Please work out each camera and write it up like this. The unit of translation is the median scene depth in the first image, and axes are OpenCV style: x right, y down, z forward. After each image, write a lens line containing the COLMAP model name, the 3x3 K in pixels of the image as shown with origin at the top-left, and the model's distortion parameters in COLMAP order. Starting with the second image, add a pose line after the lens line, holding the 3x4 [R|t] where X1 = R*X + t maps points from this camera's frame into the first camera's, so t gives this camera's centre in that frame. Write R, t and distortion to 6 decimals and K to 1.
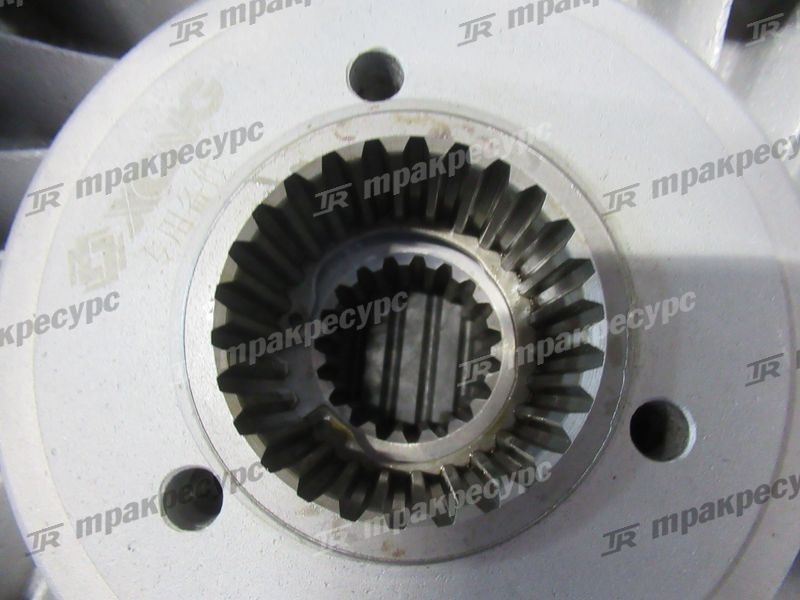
lens RADIAL K [[567.9, 0, 397.2], [0, 567.9, 301.9], [0, 0, 1]] dist [0.008922, -0.017863]
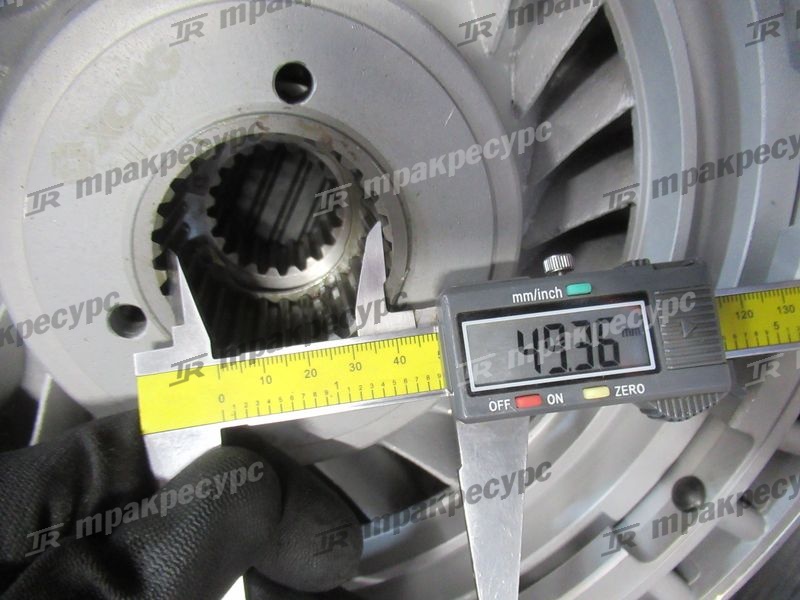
lens RADIAL K [[567.9, 0, 399.7], [0, 567.9, 292.8], [0, 0, 1]] dist [0.008922, -0.017863]
pose [[0.934032, 0.201609, 0.294854, -0.108593], [-0.310519, 0.866280, 0.391328, -0.606790], [-0.176530, -0.457071, 0.871736, -0.557245]]
